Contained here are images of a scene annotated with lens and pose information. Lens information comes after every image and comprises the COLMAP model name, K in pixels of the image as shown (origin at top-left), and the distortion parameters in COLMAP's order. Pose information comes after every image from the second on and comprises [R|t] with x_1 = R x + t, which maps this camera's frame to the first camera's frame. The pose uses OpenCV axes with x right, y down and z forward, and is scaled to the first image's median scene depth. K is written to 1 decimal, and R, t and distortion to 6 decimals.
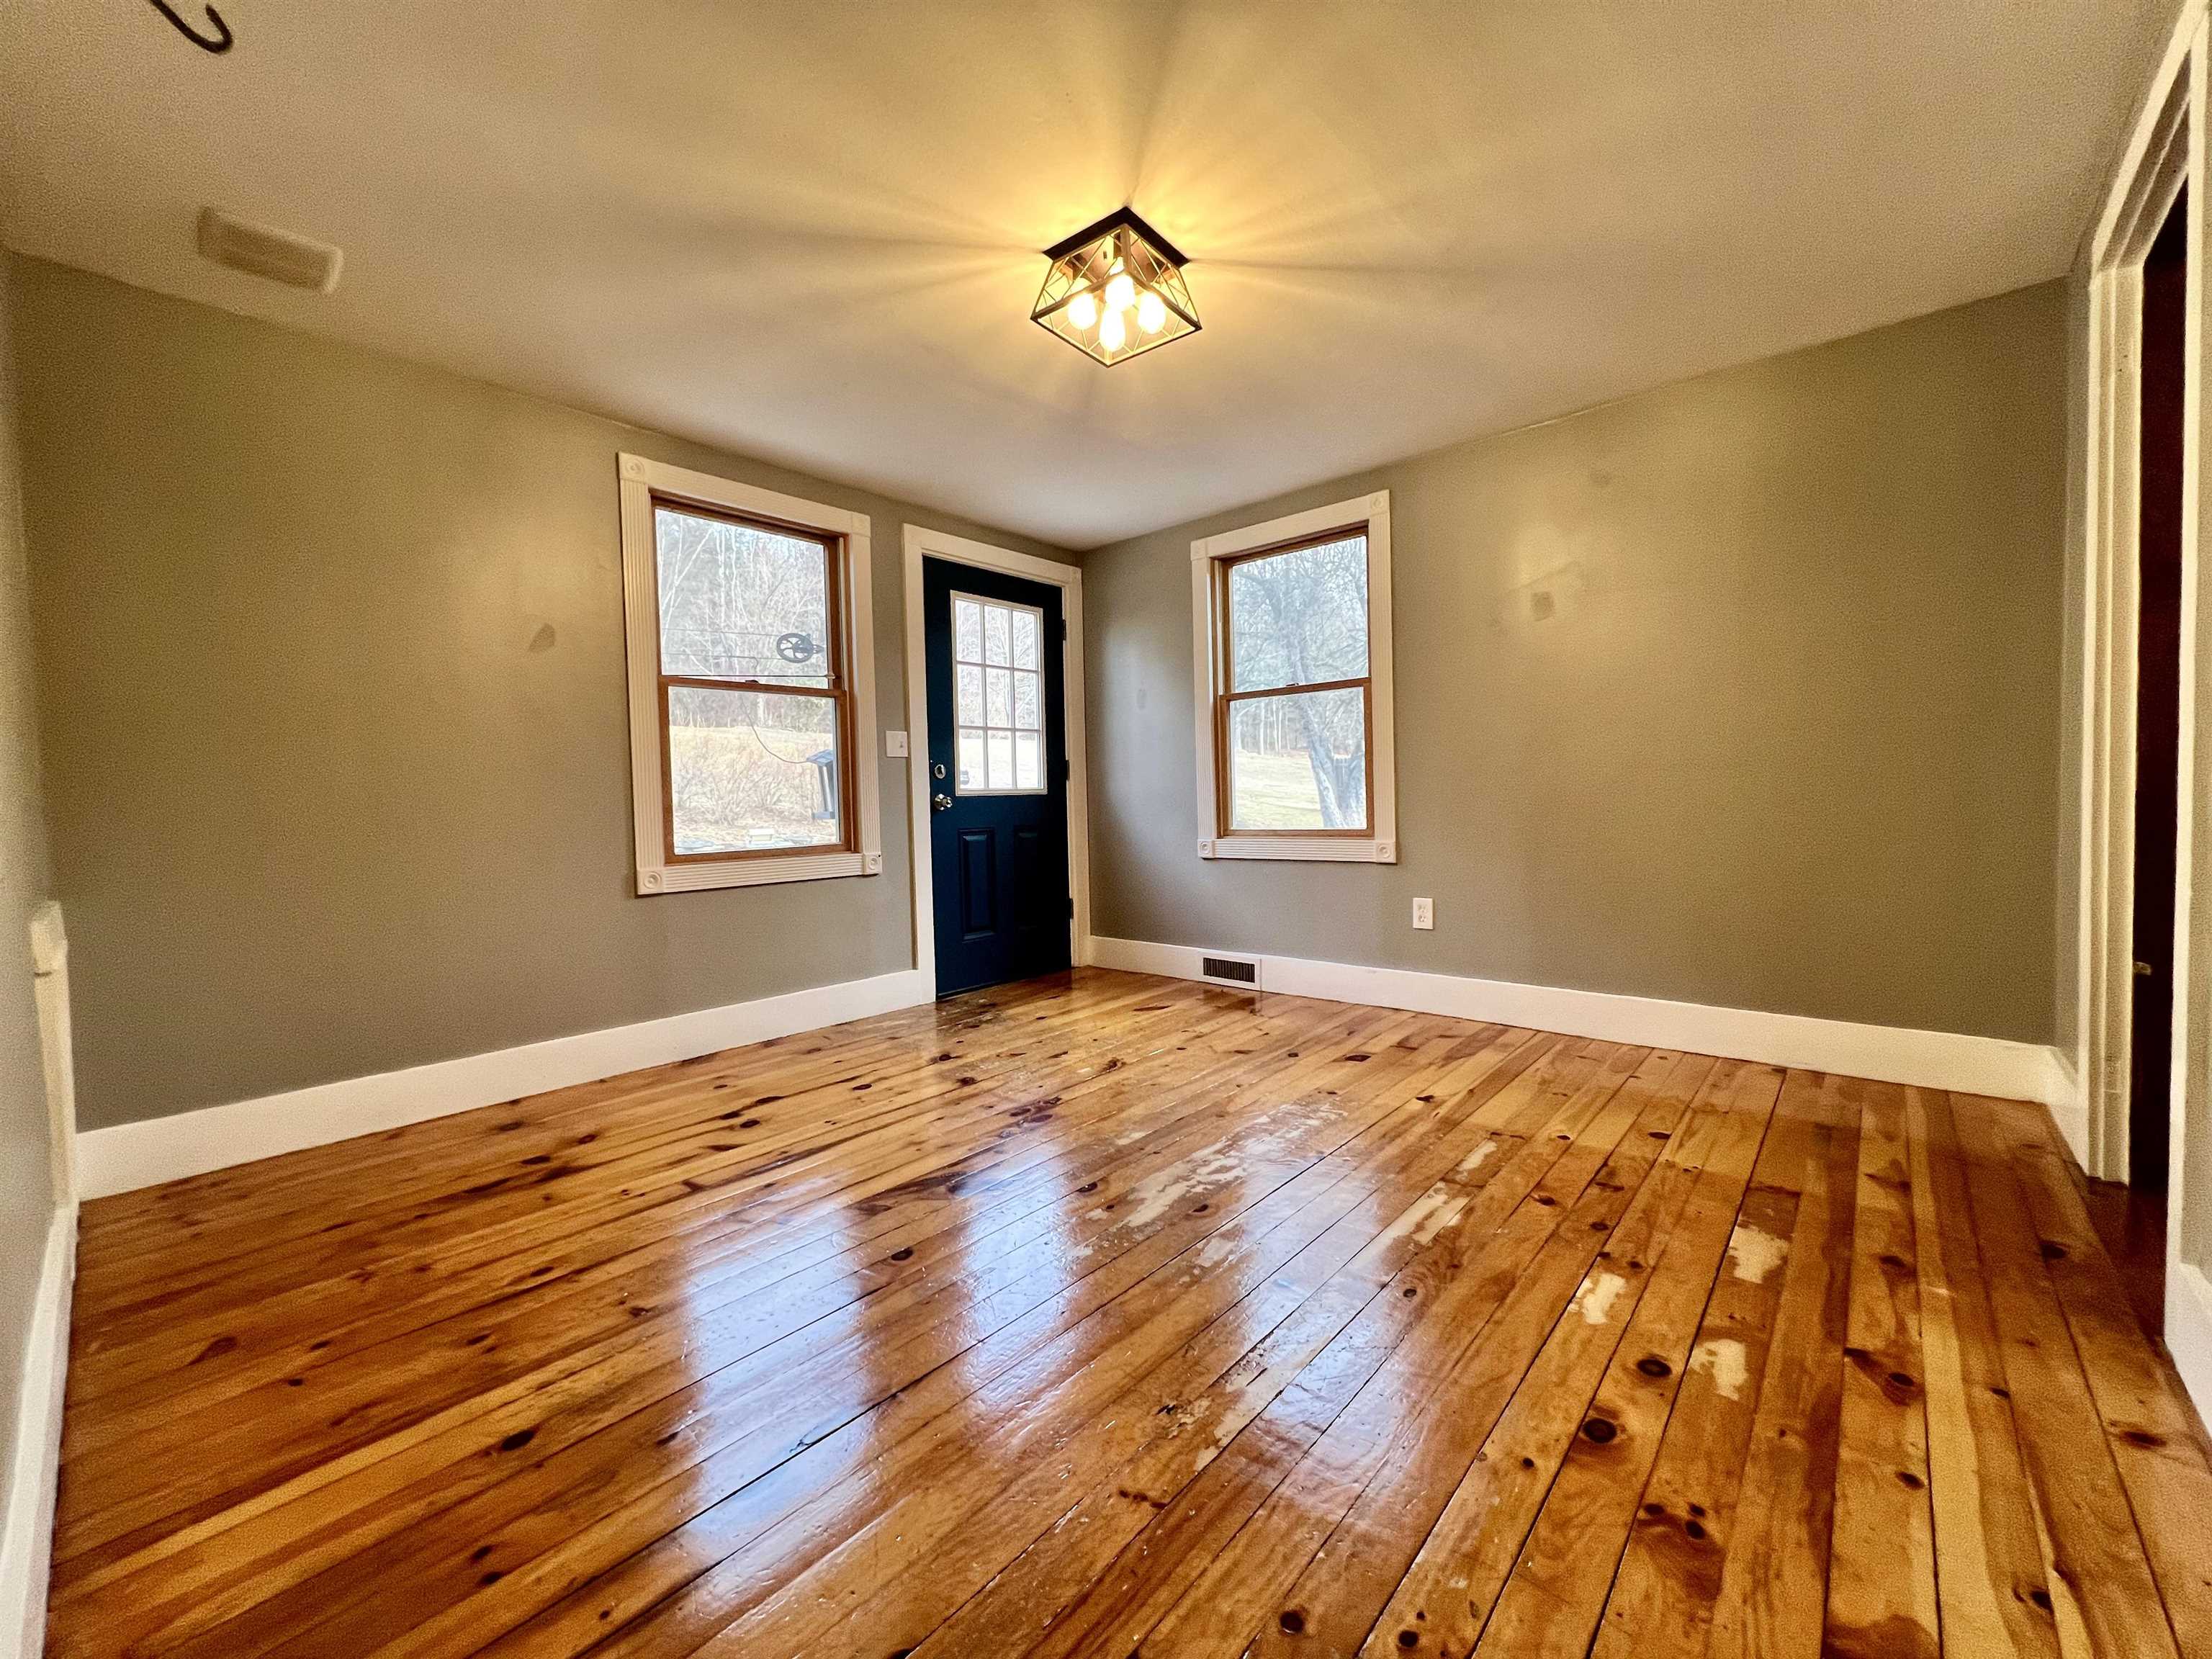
lens RADIAL K [[892.3, 0, 1113.0], [0, 892.3, 832.0], [0, 0, 1]] dist [0.002287, 0.000408]
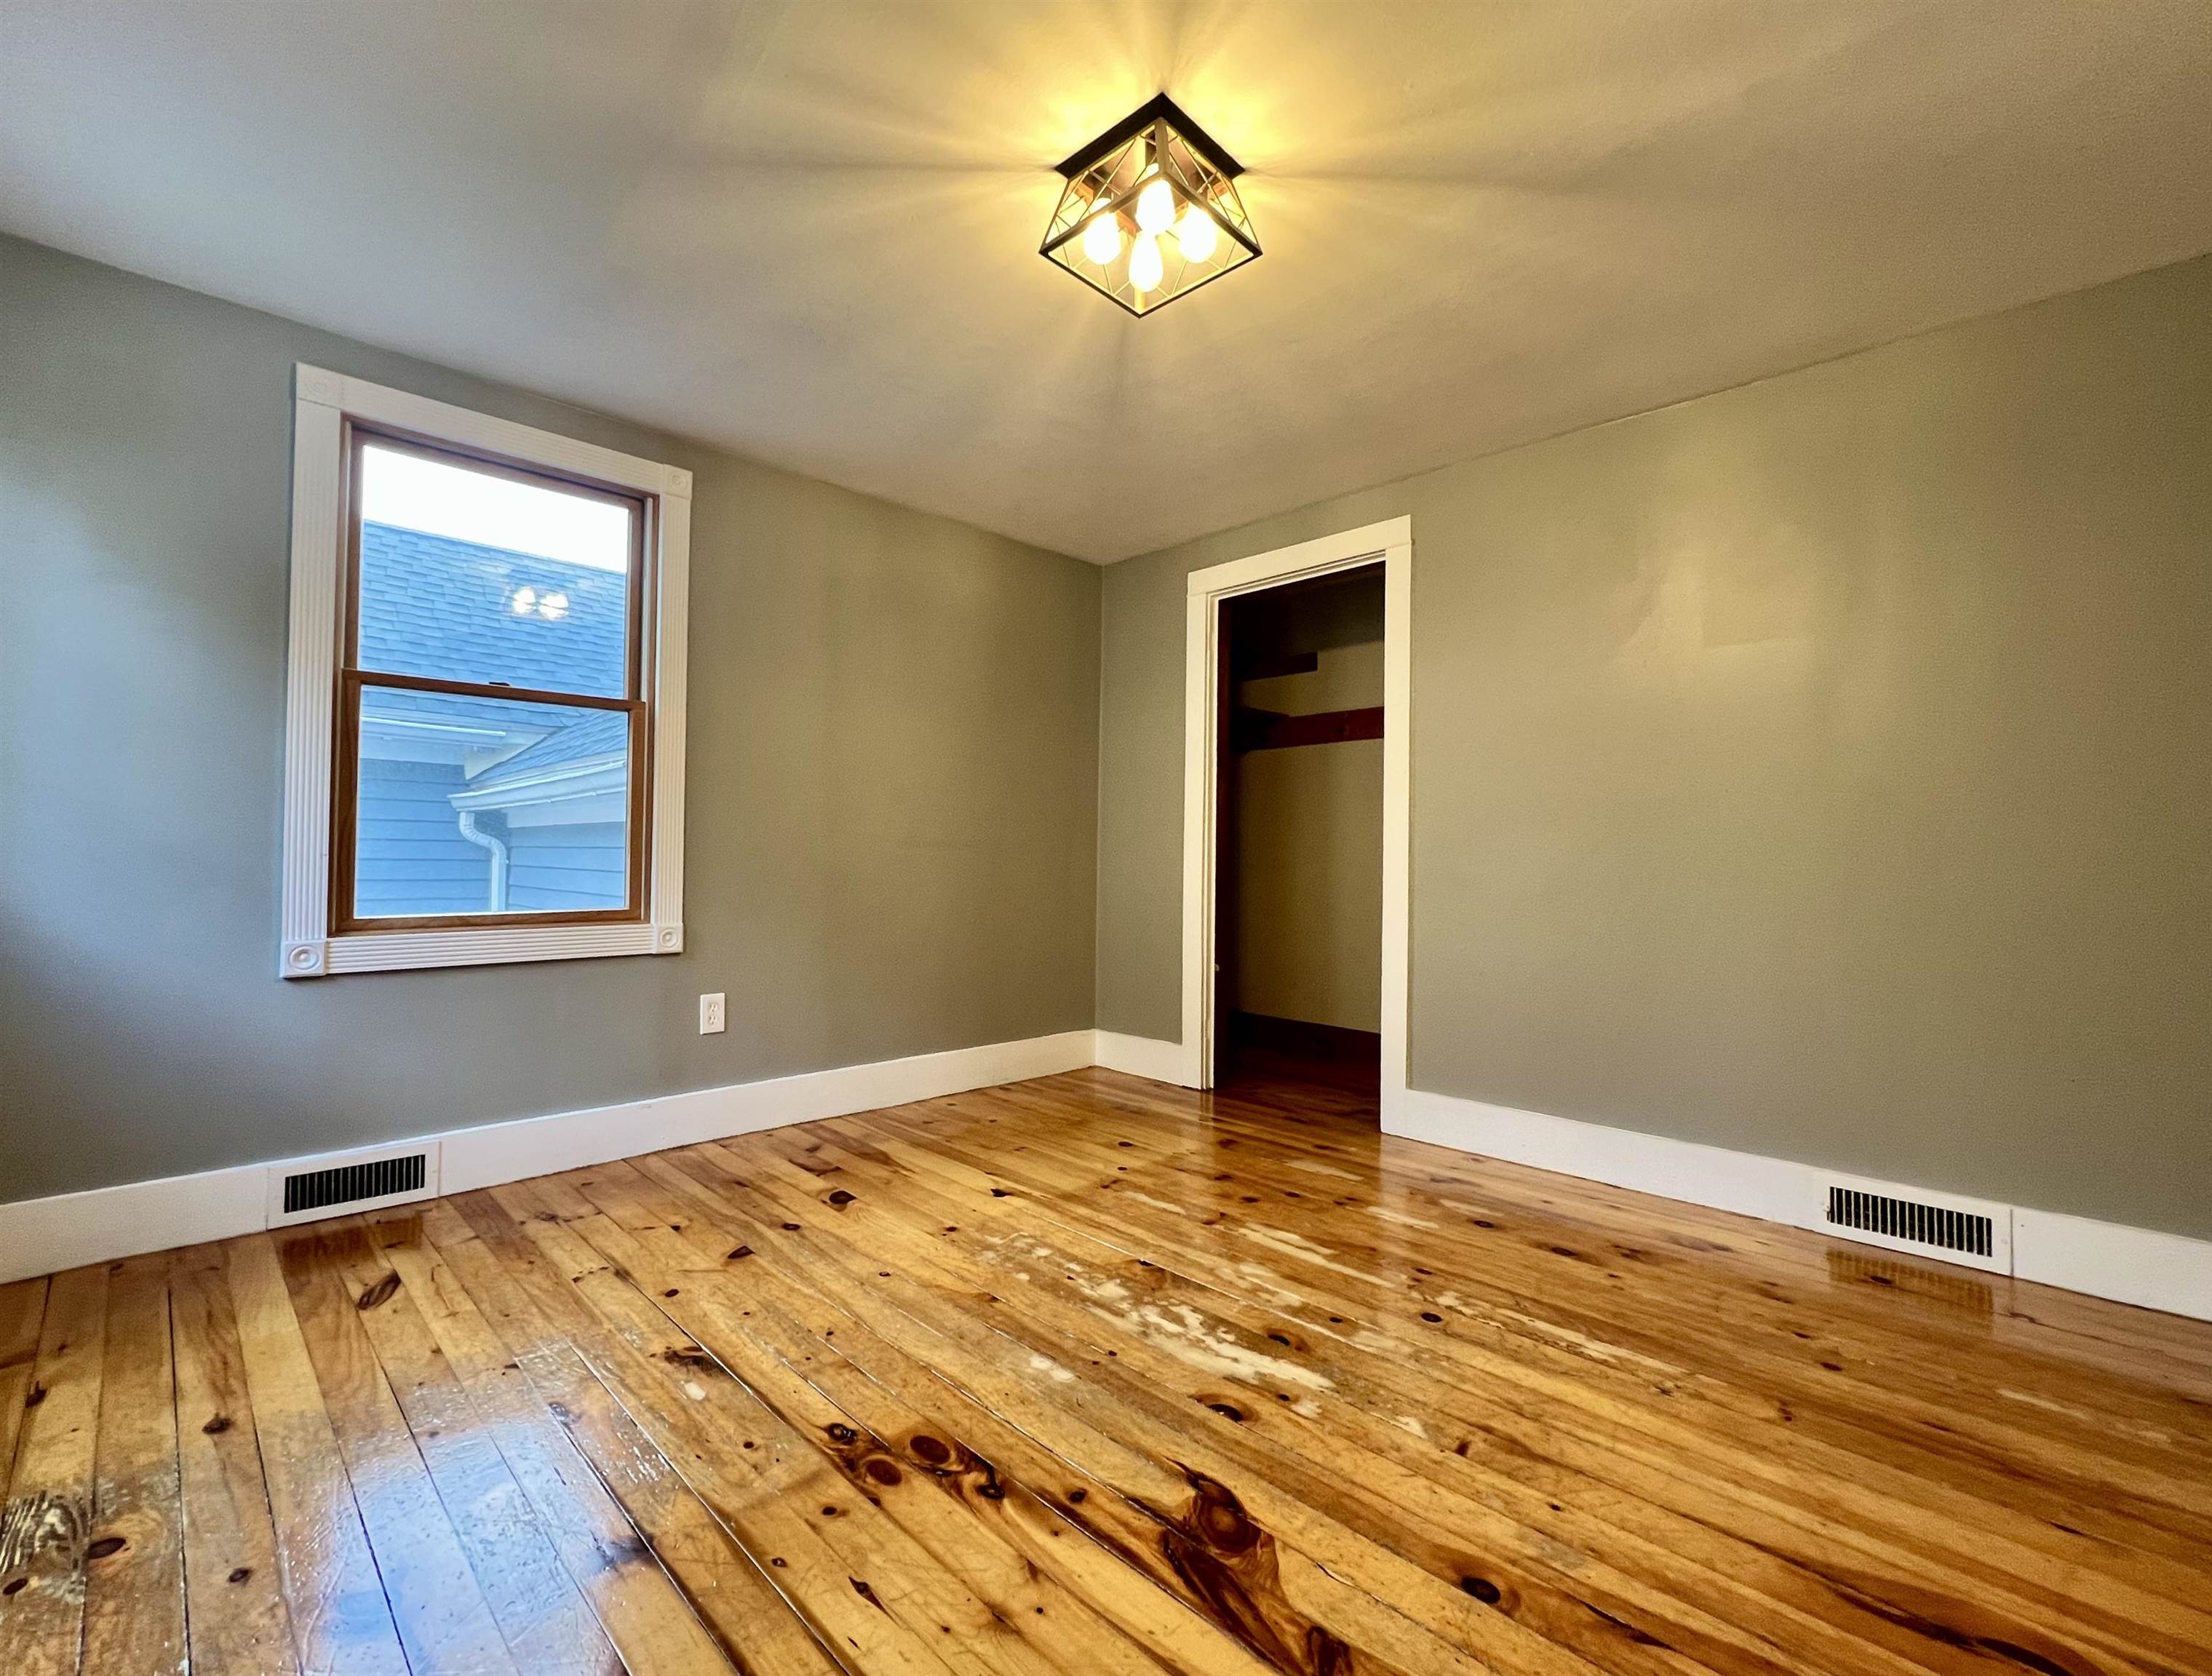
lens RADIAL K [[940.7, 0, 1098.5], [0, 940.7, 836.2], [0, 0, 1]] dist [-0.000117, -0.000365]
pose [[0.089114, 0.049820, 0.994775, -0.634213], [0.021568, 0.998418, -0.051935, -0.021156], [-0.995788, 0.026083, 0.087898, 0.797036]]
